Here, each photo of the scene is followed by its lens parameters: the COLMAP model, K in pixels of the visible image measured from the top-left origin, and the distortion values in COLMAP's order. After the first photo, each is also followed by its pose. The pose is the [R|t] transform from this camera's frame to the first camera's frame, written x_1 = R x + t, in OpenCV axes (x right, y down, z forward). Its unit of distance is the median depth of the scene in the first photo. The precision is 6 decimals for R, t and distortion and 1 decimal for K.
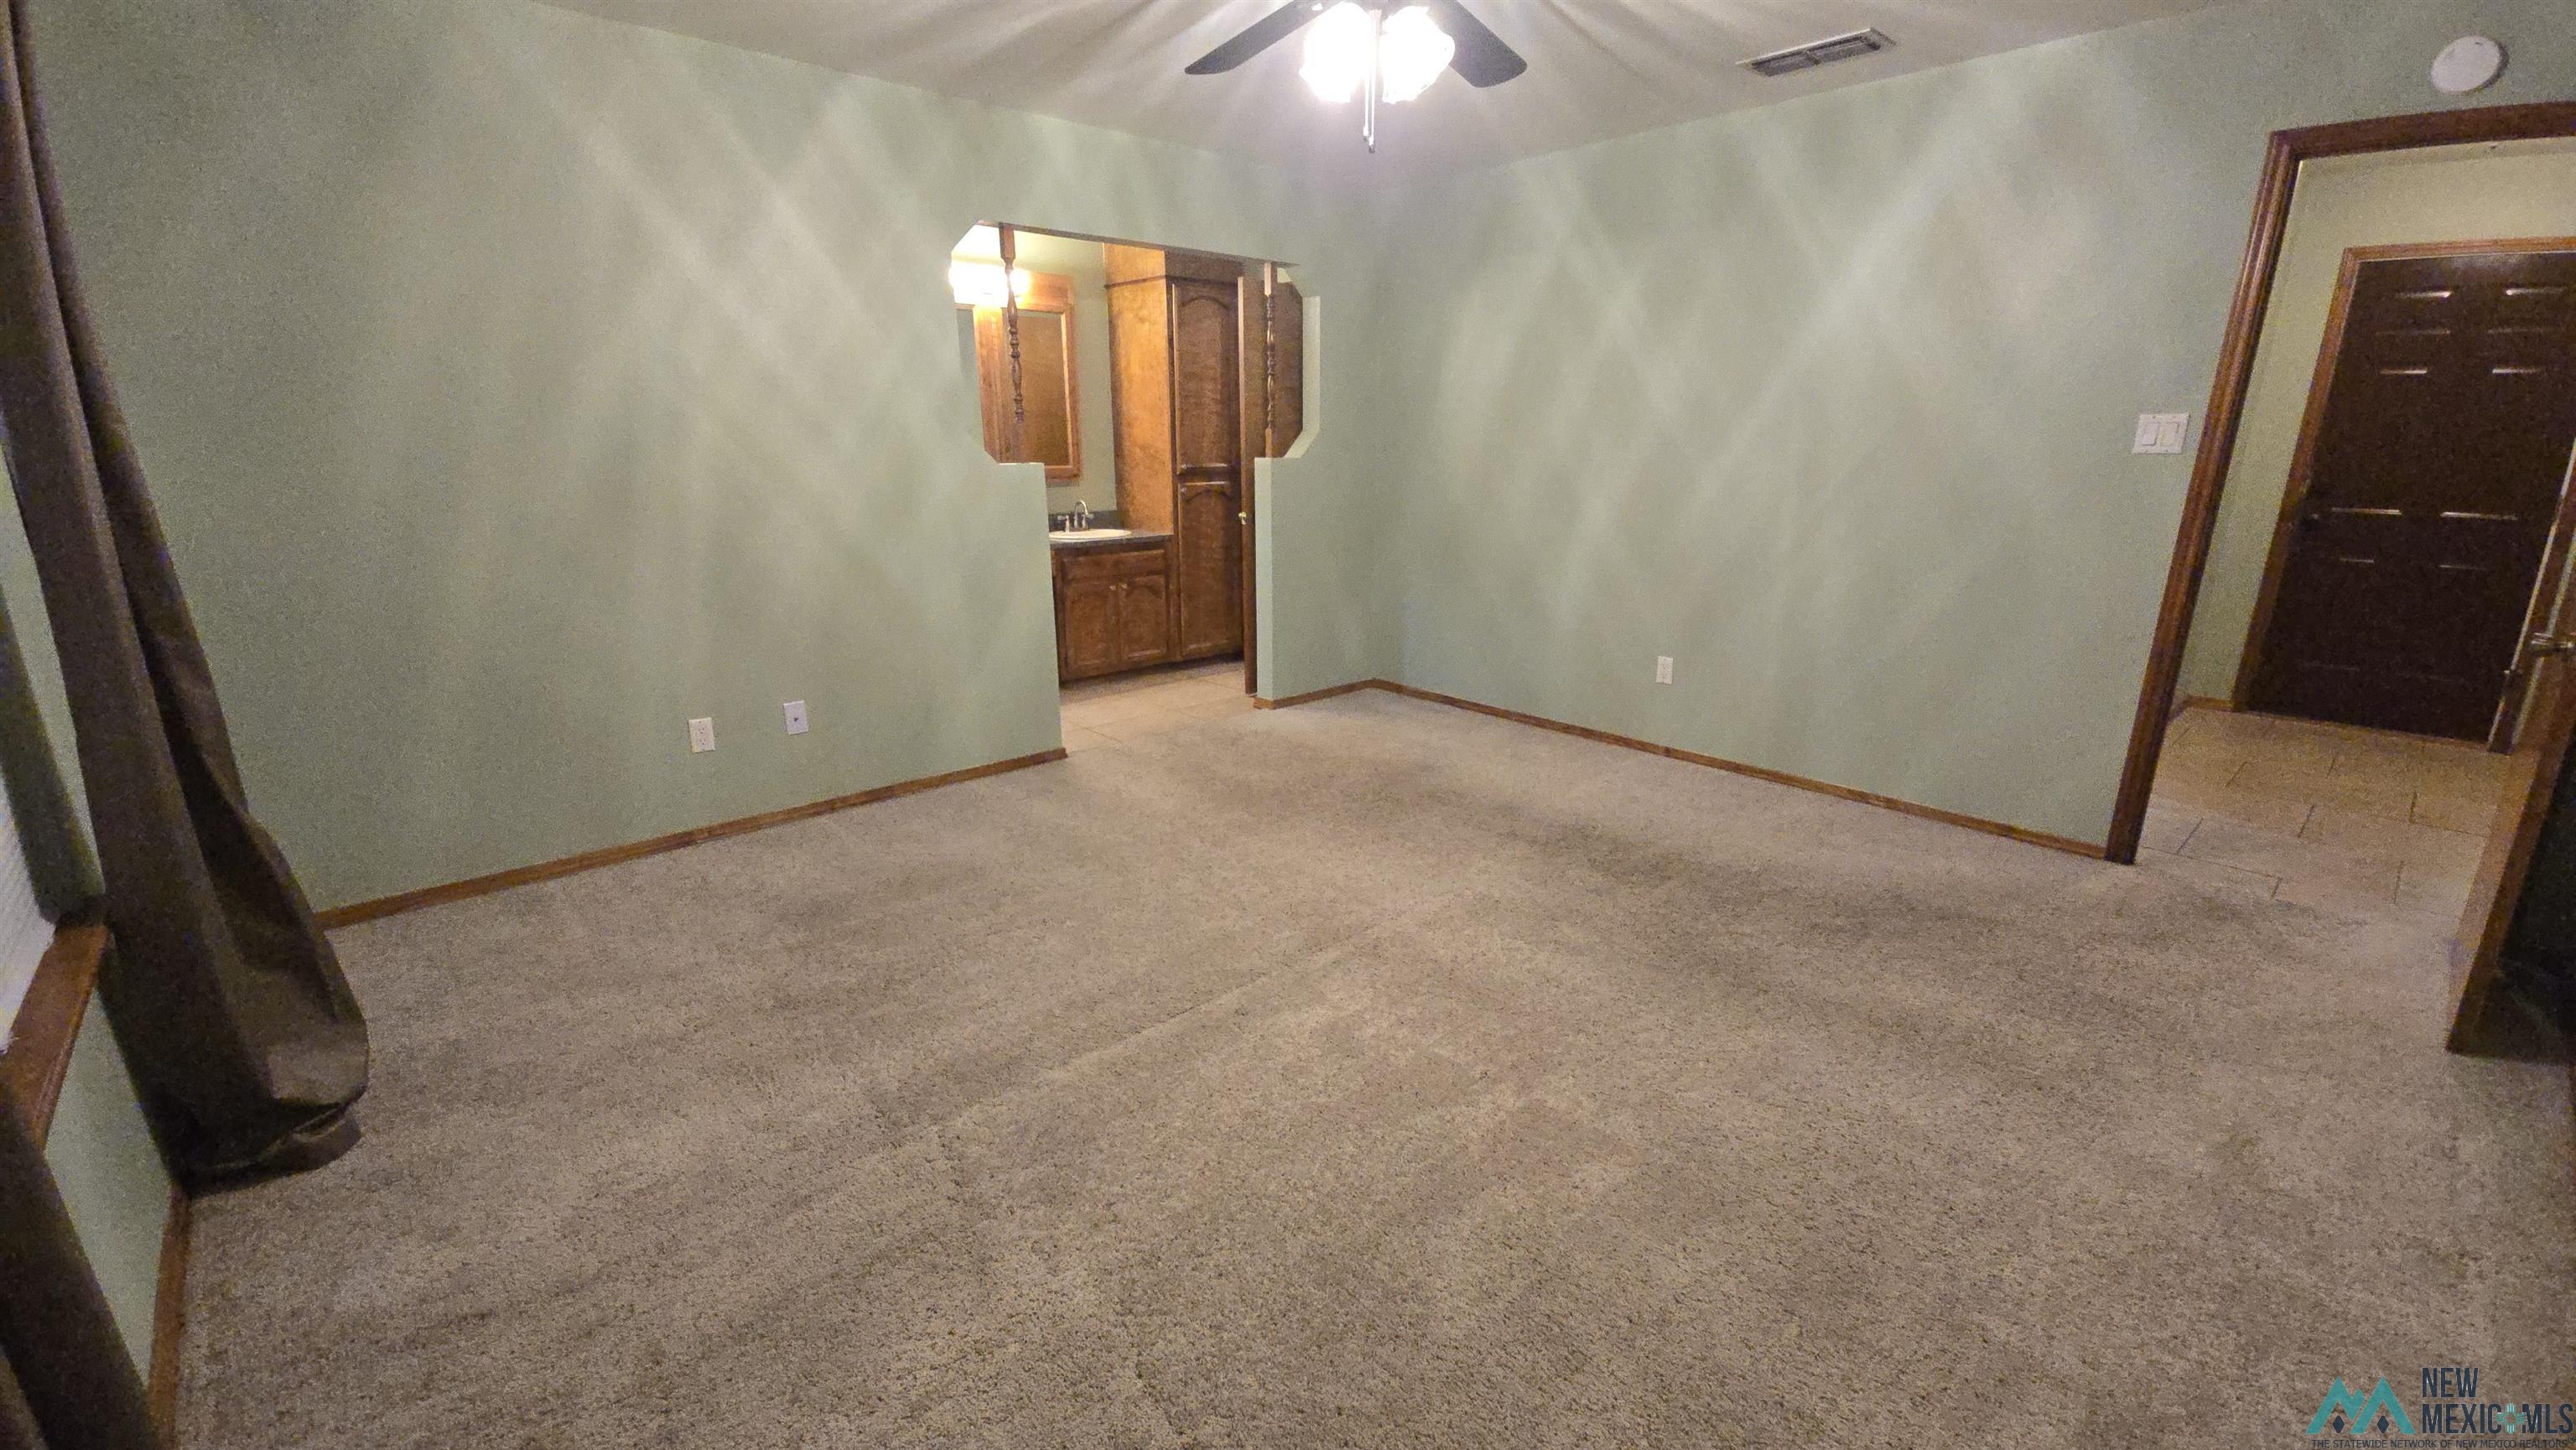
lens RADIAL K [[1041.4, 0, 1284.3], [0, 1041.4, 761.1], [0, 0, 1]] dist [0.001476, 0.000129]
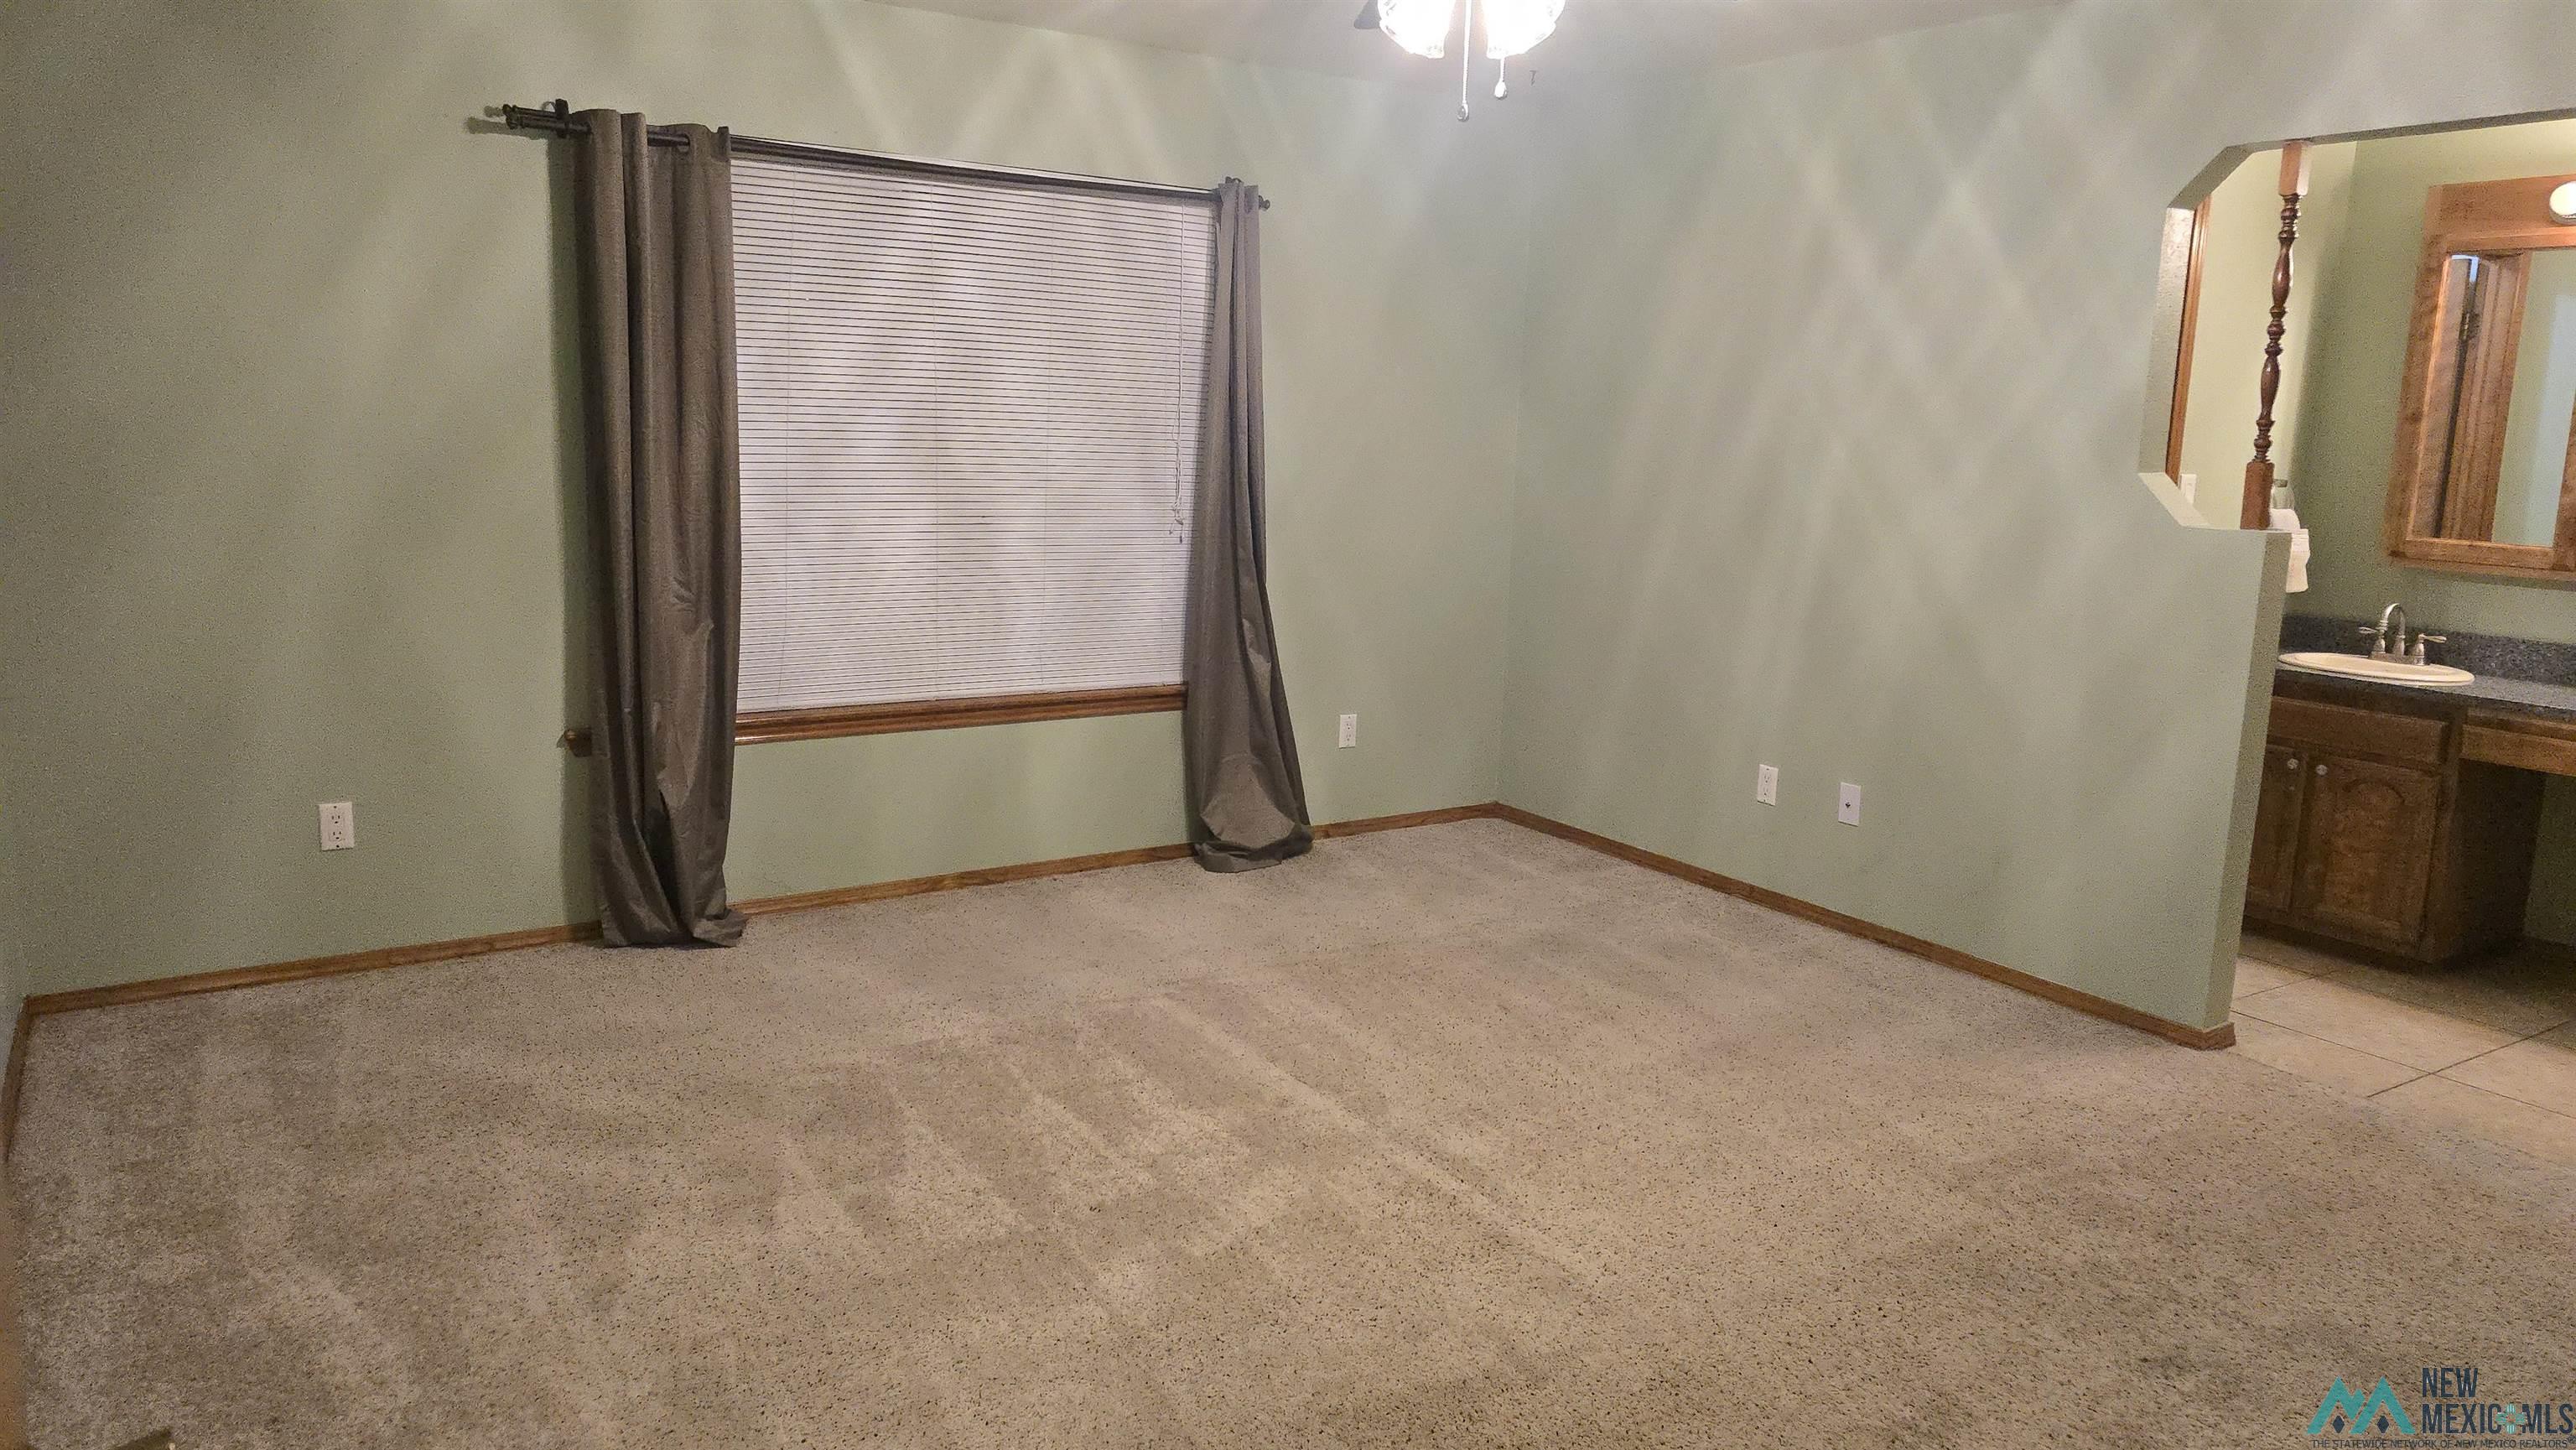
lens RADIAL K [[1736.3, 0, 1288.0], [0, 1736.3, 725.0], [0, 0, 1]] dist [0.112493, -0.179111]
pose [[-0.184856, 0.164654, -0.968874, 0.962982], [-0.319733, 0.922155, 0.217718, -0.268167], [0.929300, 0.350027, -0.117821, 0.779156]]
